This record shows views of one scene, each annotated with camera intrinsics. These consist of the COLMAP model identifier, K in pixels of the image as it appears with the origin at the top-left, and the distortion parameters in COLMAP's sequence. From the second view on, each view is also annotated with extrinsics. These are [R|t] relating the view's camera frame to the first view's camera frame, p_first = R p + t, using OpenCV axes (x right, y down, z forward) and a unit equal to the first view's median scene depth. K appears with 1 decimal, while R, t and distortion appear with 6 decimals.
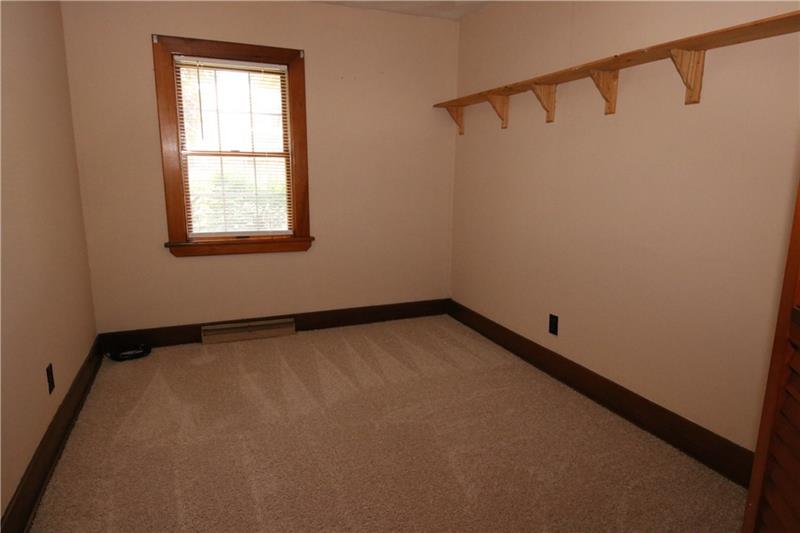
lens RADIAL K [[491.3, 0, 400.0], [0, 491.3, 266.5], [0, 0, 1]] dist [0.002654, -0.004329]
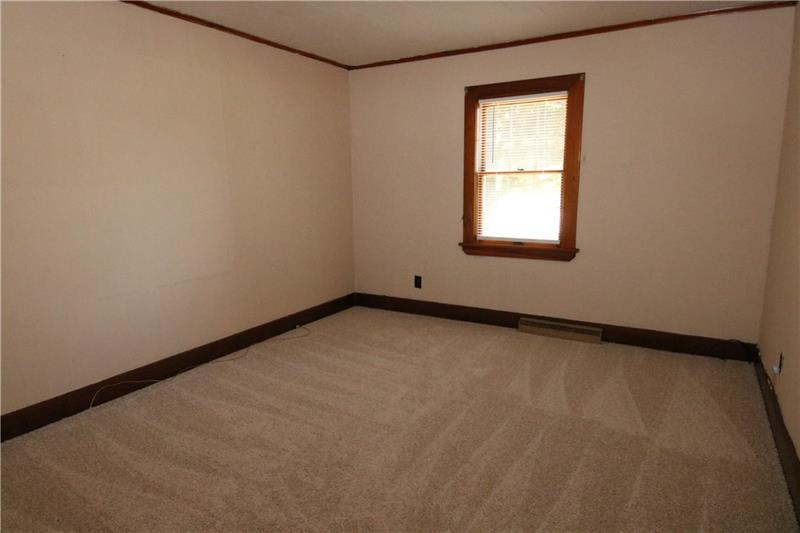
lens RADIAL K [[491.3, 0, 400.0], [0, 491.3, 266.5], [0, 0, 1]] dist [0.002654, -0.004329]
pose [[0.600741, 0.121172, -0.790207, 0.446806], [-0.124963, 0.990529, 0.056889, -0.036585], [0.789617, 0.064570, 0.610194, 0.064985]]
